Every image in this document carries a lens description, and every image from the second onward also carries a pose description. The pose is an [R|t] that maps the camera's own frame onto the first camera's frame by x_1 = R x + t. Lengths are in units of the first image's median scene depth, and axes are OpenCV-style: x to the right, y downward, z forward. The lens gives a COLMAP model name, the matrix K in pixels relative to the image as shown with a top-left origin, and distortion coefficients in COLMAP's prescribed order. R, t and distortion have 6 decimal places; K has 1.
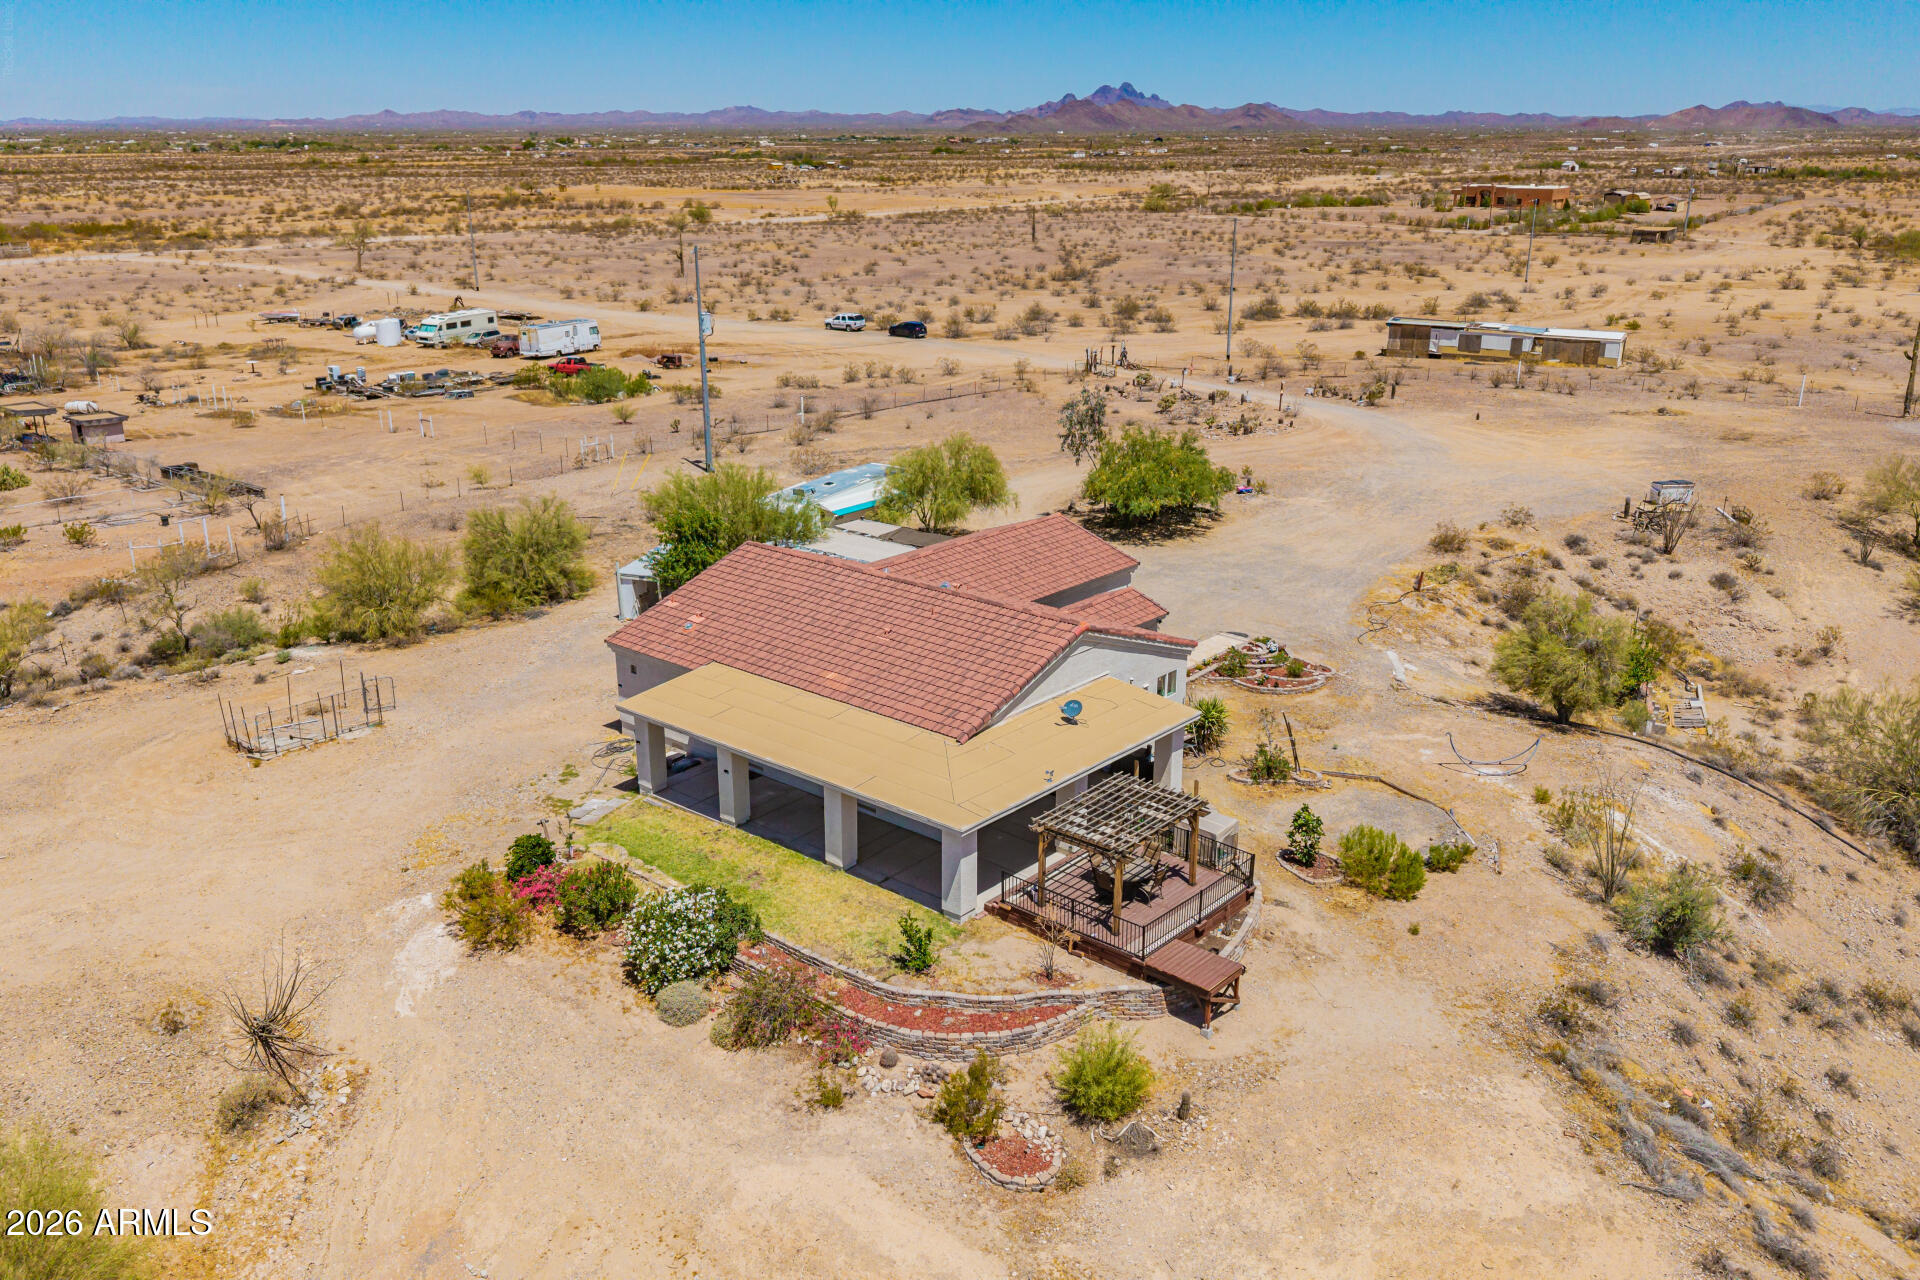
lens RADIAL K [[1524.1, 0, 956.6], [0, 1524.1, 648.0], [0, 0, 1]] dist [0.004839, -0.003727]
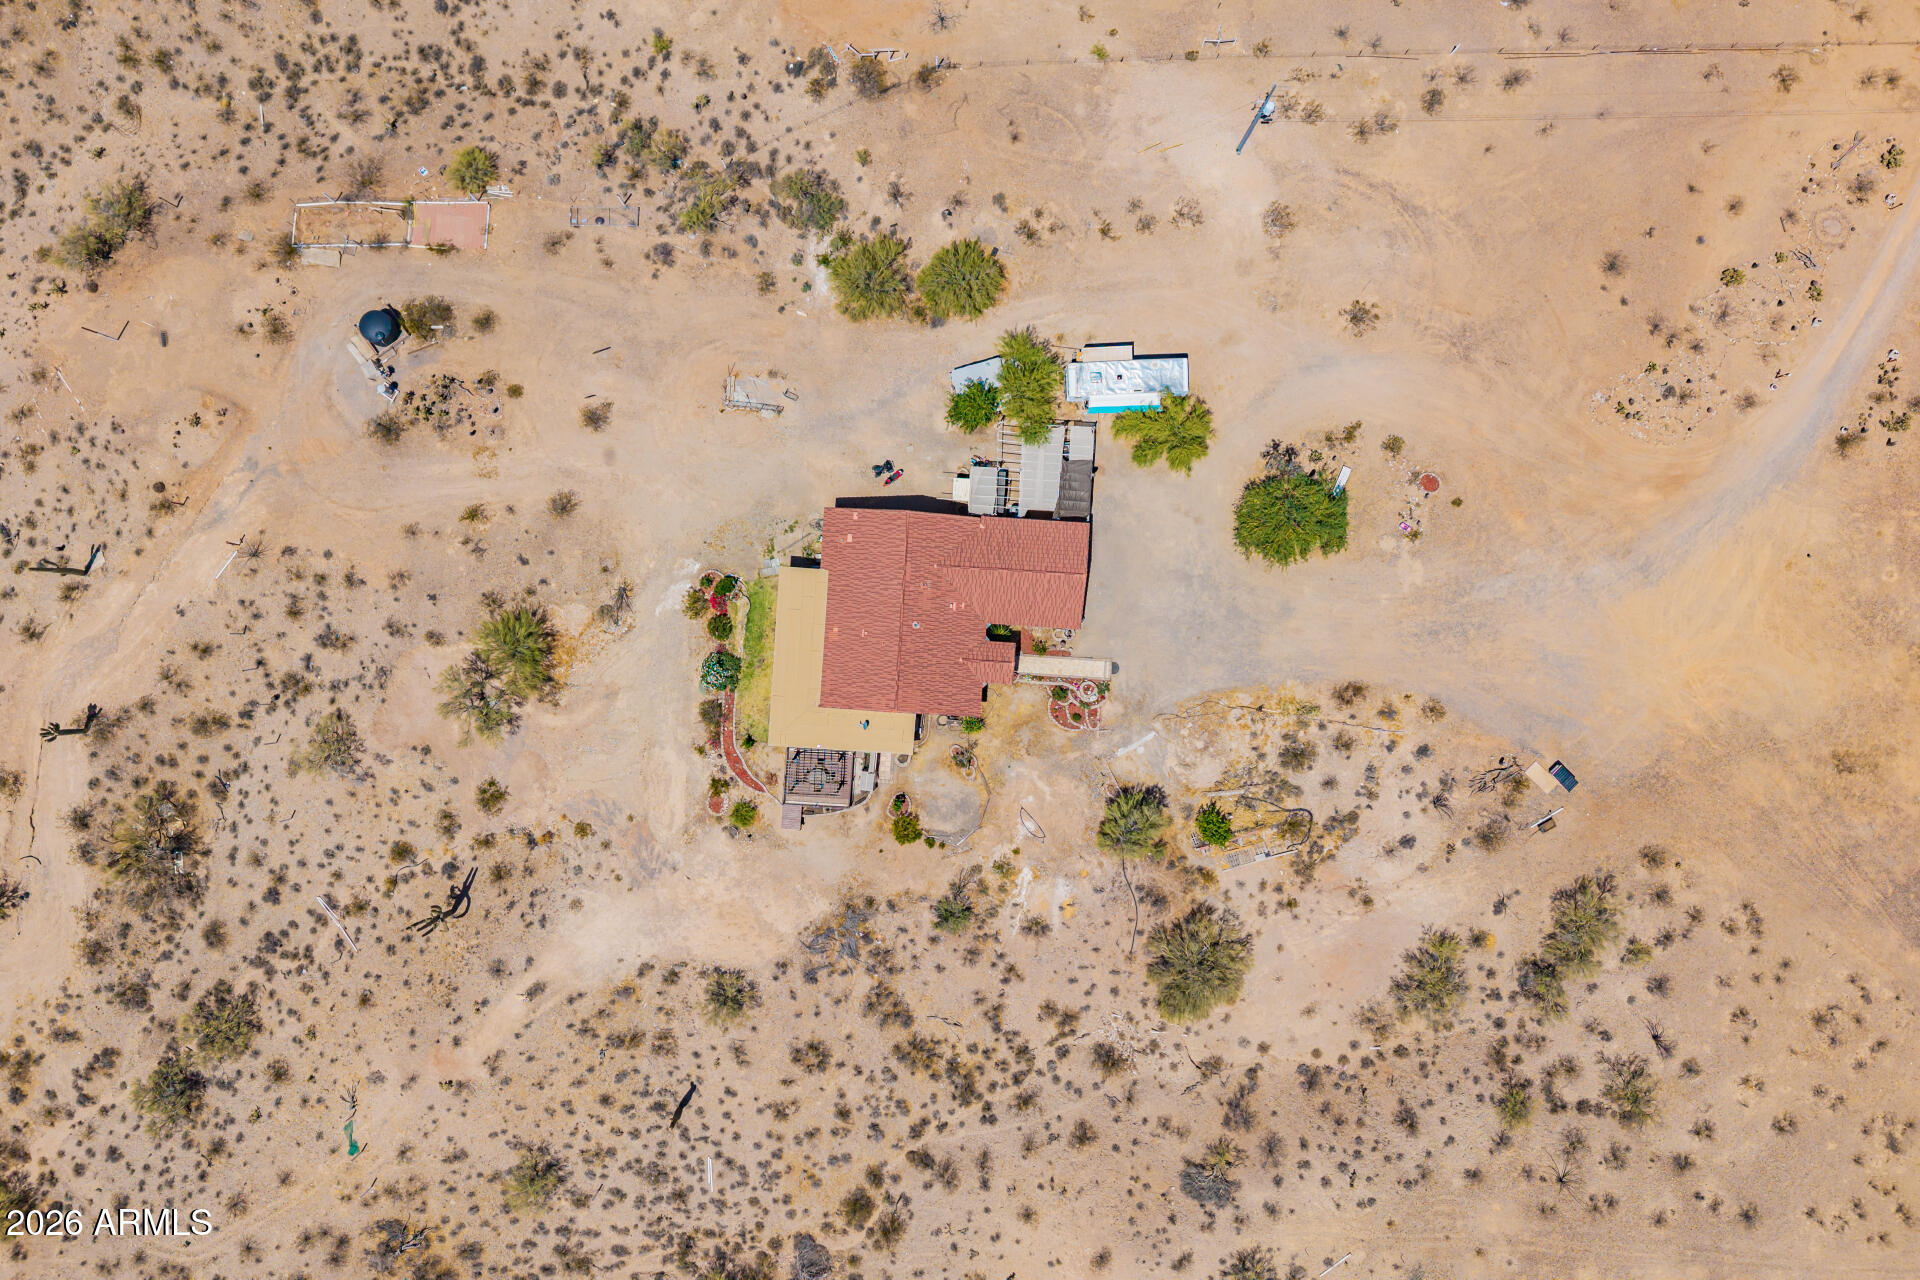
lens RADIAL K [[1526.4, 0, 952.0], [0, 1526.4, 672.7], [0, 0, 1]] dist [0.041880, -0.056723]
pose [[0.600322, 0.799741, 0.005348, 0.044711], [-0.267060, 0.194155, 0.943919, -1.407860], [0.753852, -0.568084, 0.330134, 0.161506]]
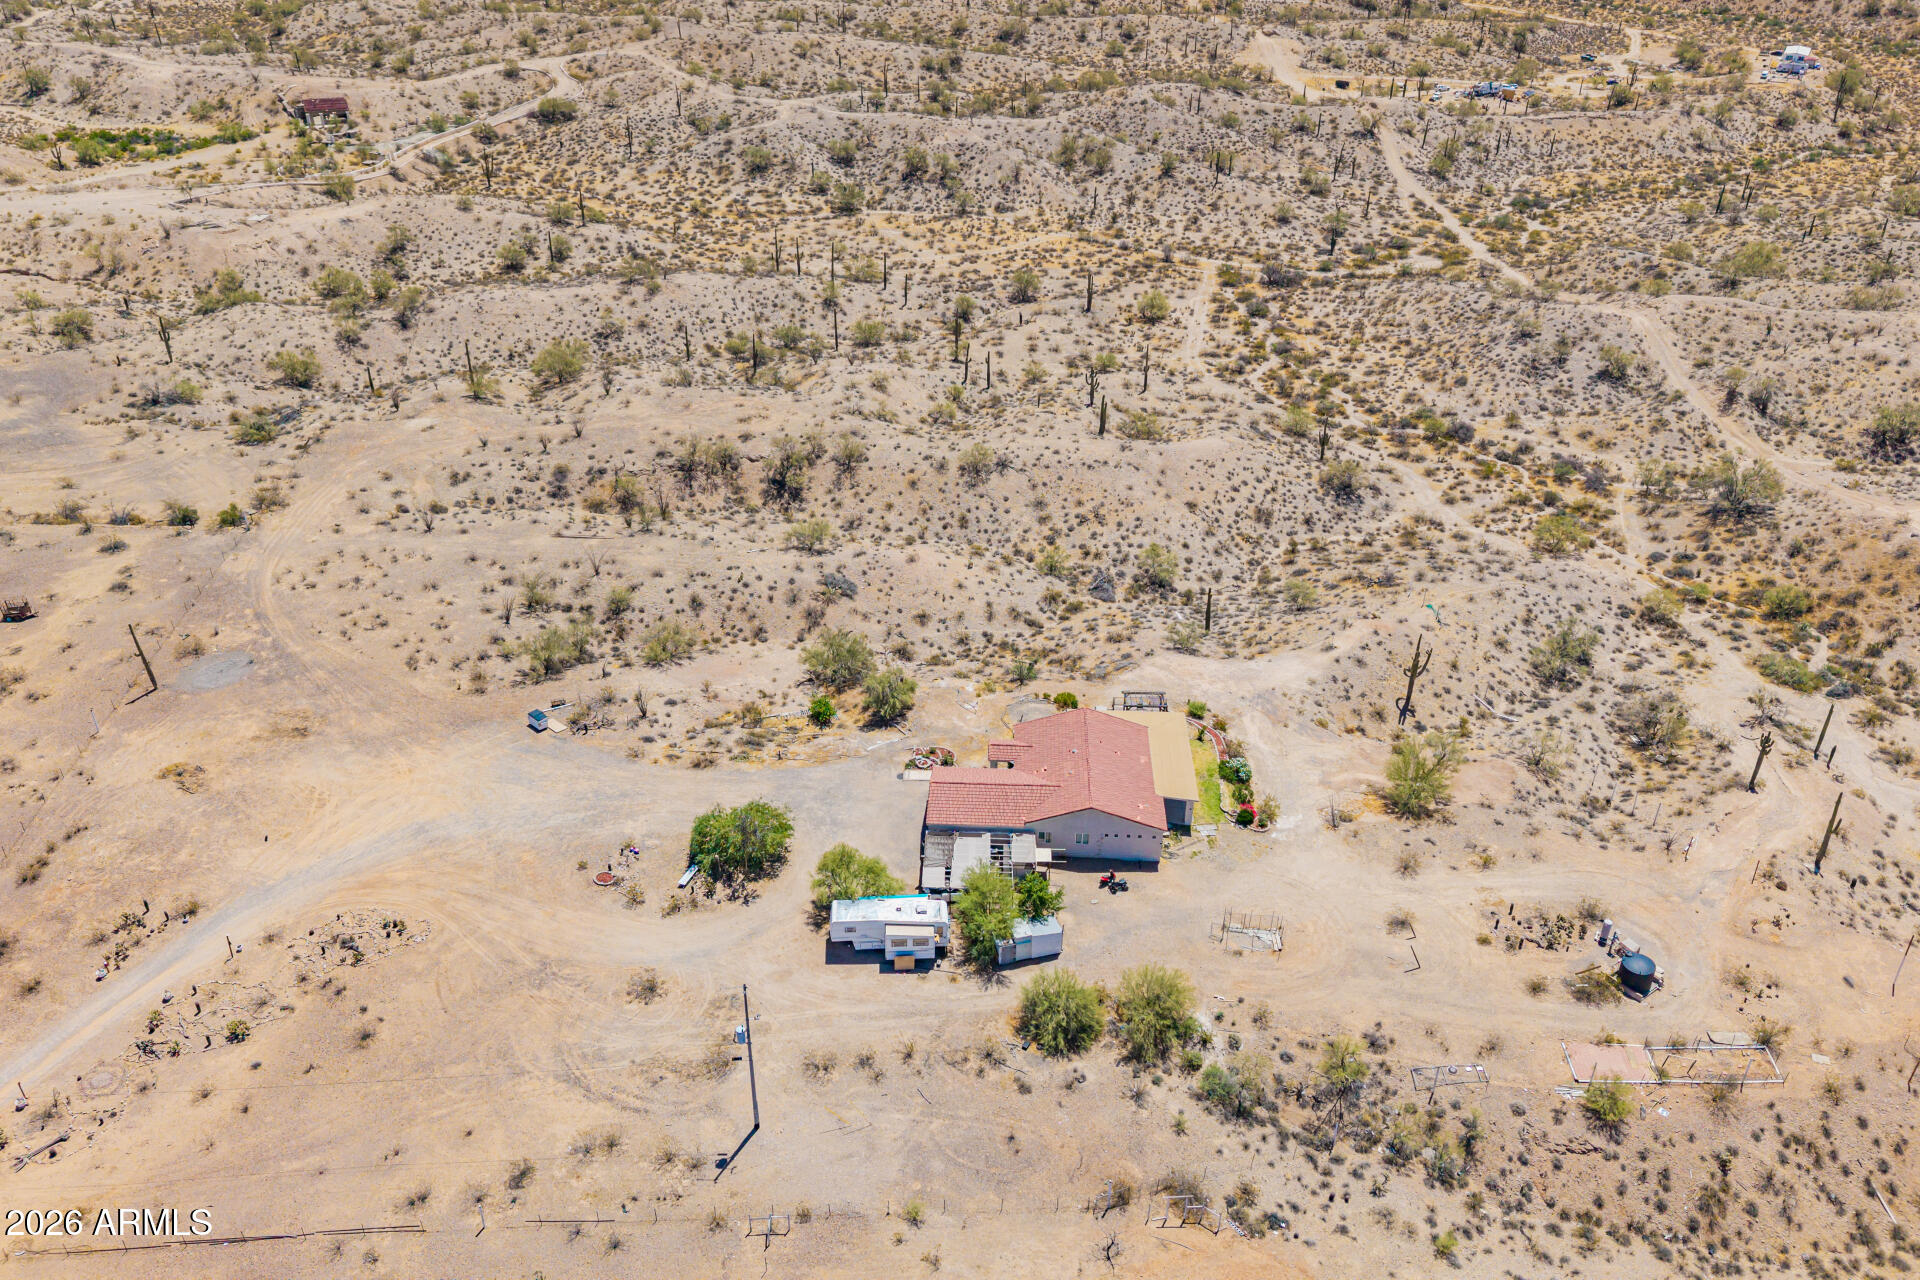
lens RADIAL K [[1518.4, 0, 954.2], [0, 1518.4, 651.5], [0, 0, 1]] dist [0.054598, -0.072010]
pose [[-0.617680, -0.413018, 0.669244, -1.026110], [0.242089, 0.709808, 0.661488, -1.279226], [-0.748241, 0.570604, -0.338447, 1.267471]]
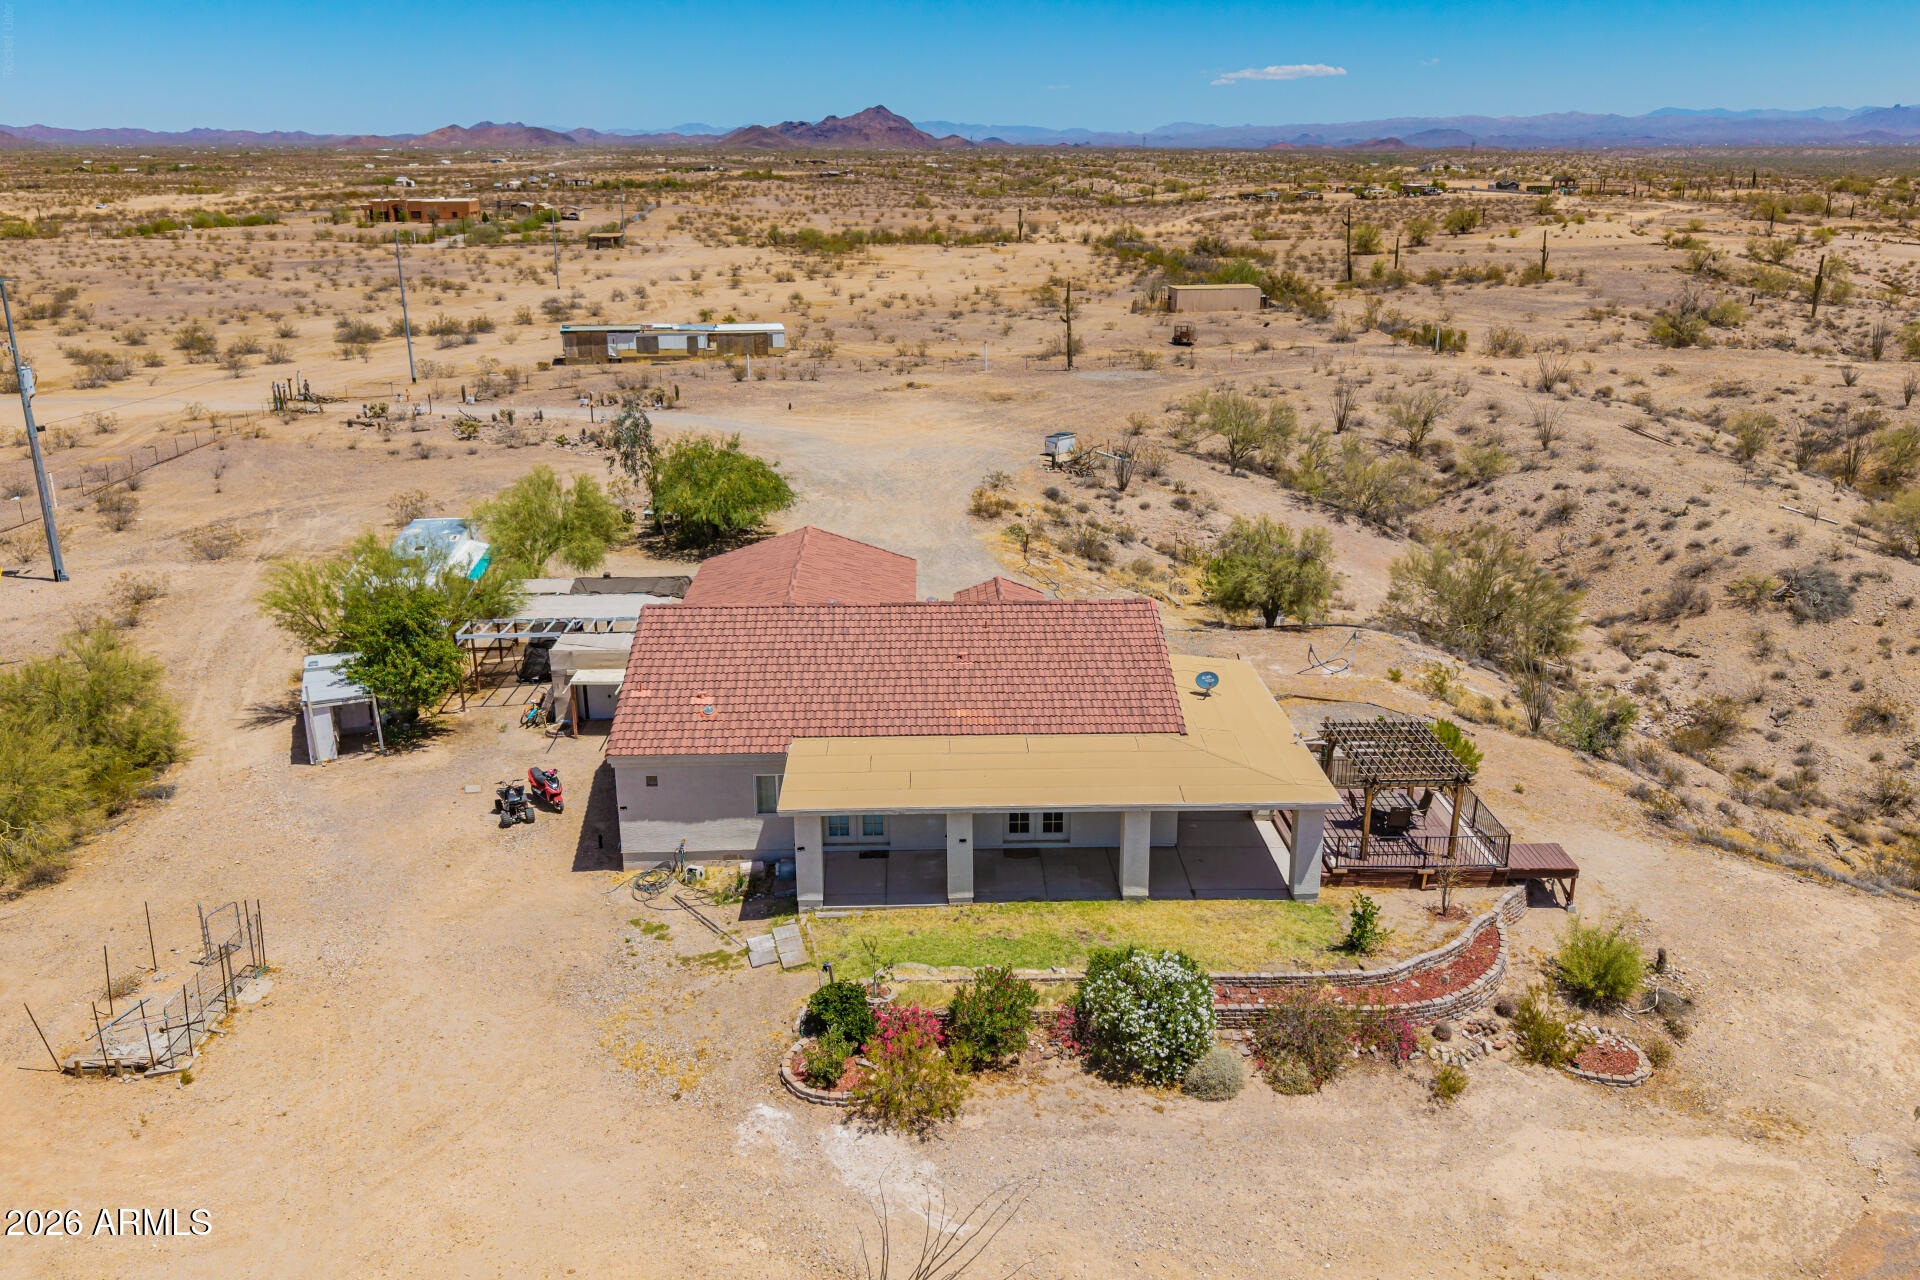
lens RADIAL K [[1542.0, 0, 958.4], [0, 1542.0, 646.8], [0, 0, 1]] dist [0.016450, -0.016614]
pose [[0.741971, -0.205413, 0.638189, -0.382127], [0.215314, 0.974489, 0.063329, -0.045352], [-0.634917, 0.090423, 0.767271, 0.182523]]
